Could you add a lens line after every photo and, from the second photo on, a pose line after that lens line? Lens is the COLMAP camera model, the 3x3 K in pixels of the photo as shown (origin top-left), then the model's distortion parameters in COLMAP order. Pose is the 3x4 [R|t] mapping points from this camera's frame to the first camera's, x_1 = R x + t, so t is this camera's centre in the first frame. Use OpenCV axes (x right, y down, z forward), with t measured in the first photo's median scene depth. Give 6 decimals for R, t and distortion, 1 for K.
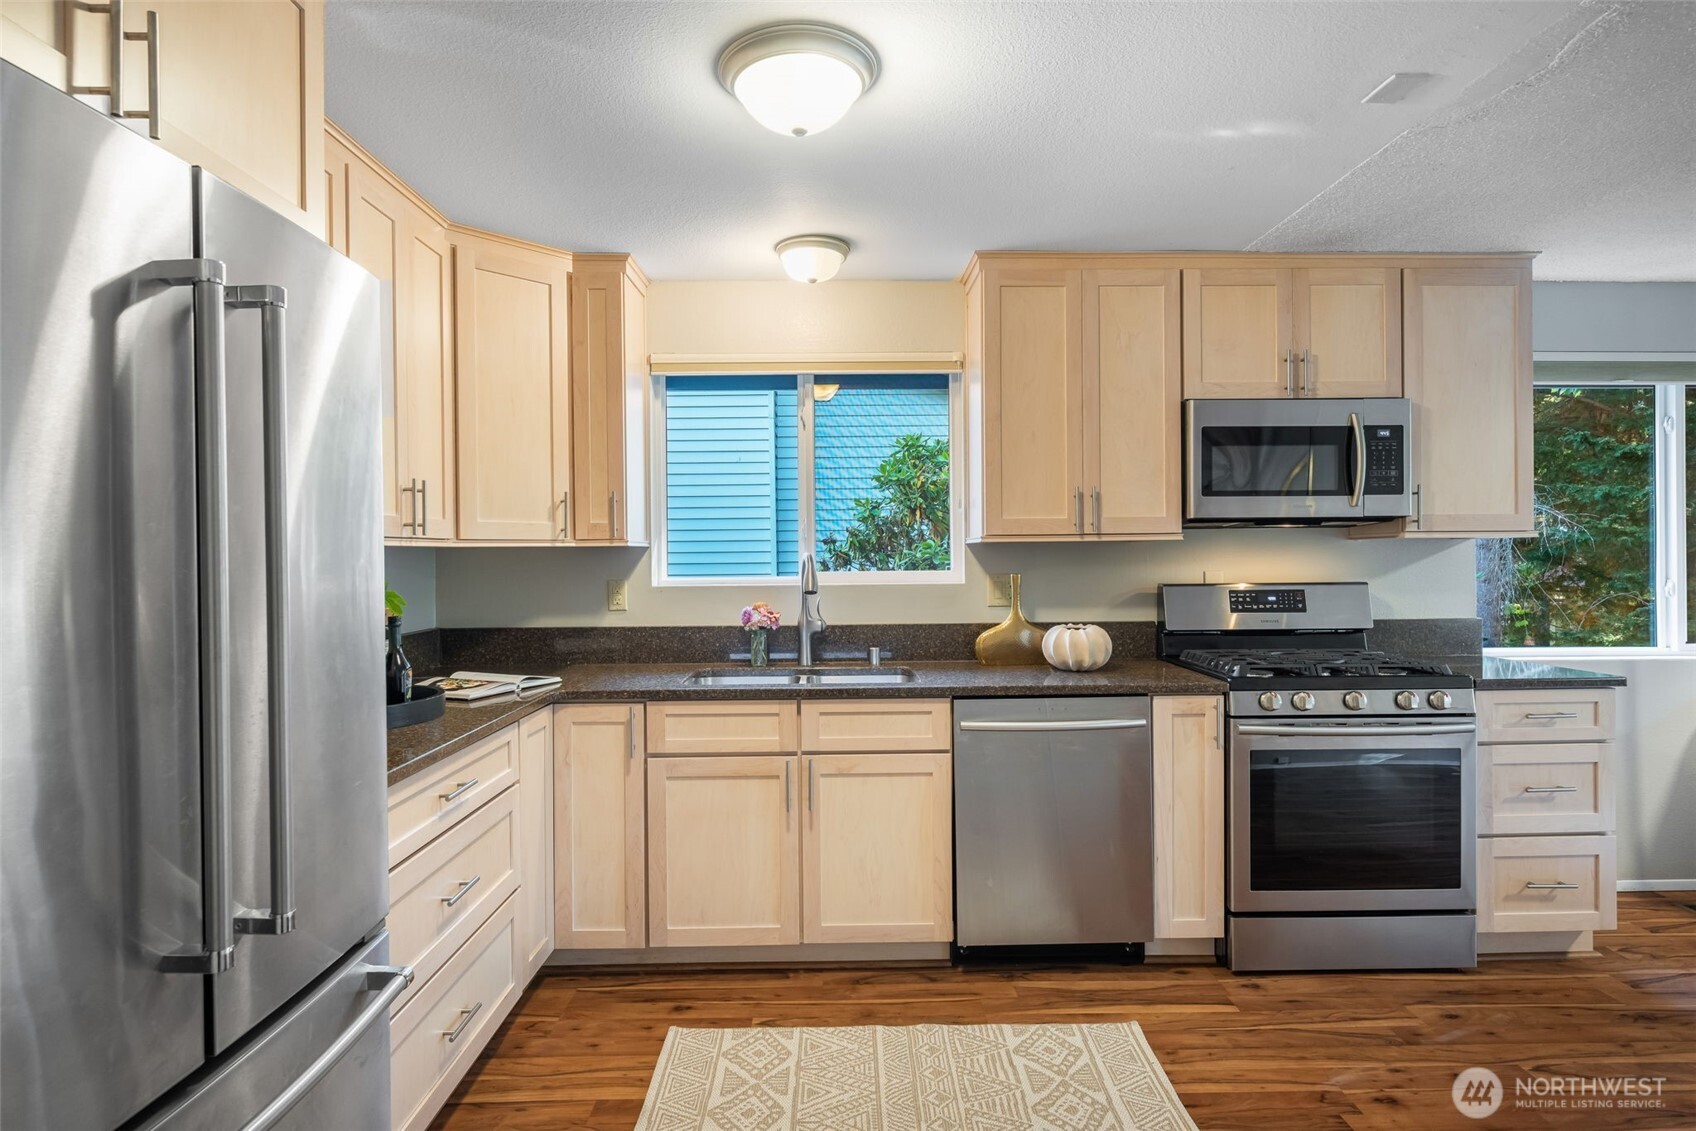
lens RADIAL K [[907.0, 0, 848.0], [0, 907.0, 565.5], [0, 0, 1]] dist [-0.002384, 0.001714]
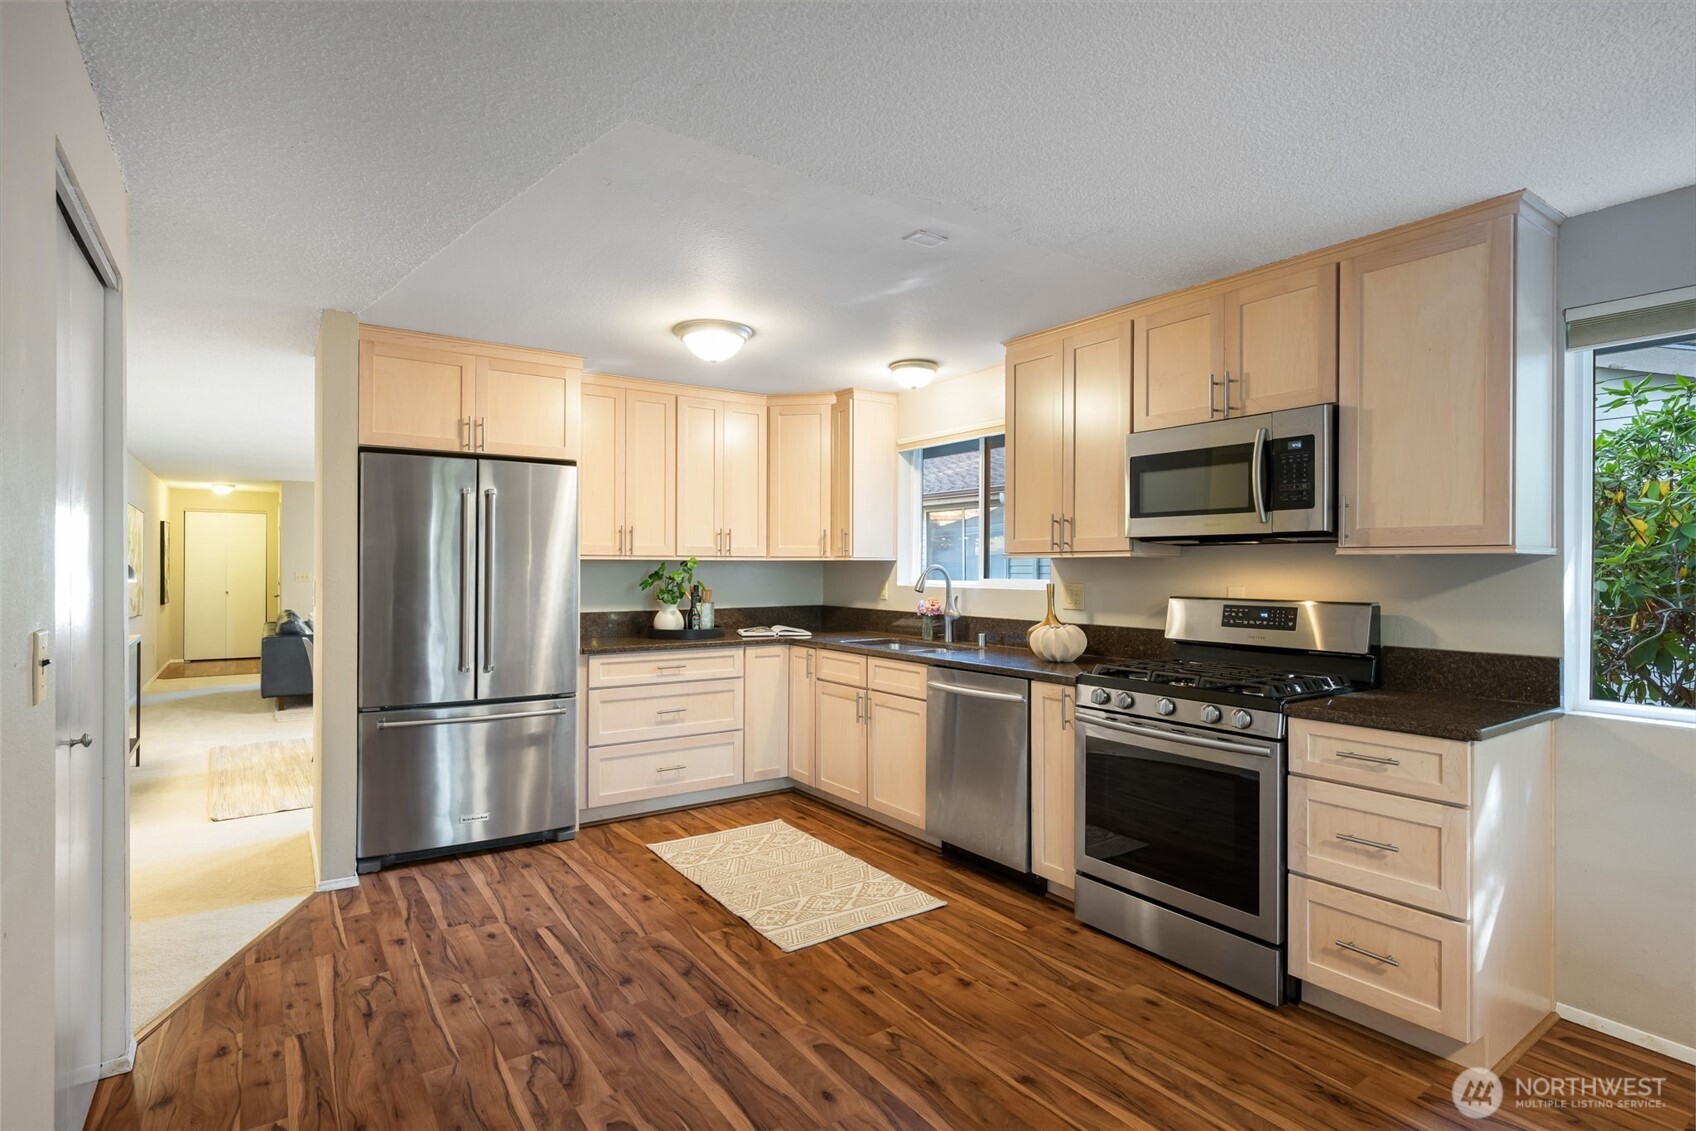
lens RADIAL K [[840.5, 0, 848.0], [0, 840.5, 565.5], [0, 0, 1]] dist [-0.000895, -0.000673]
pose [[0.561576, 0.009039, -0.827376, 1.150629], [-0.018776, 0.999822, -0.001821, -0.009149], [0.827212, 0.016557, 0.561646, 0.123136]]
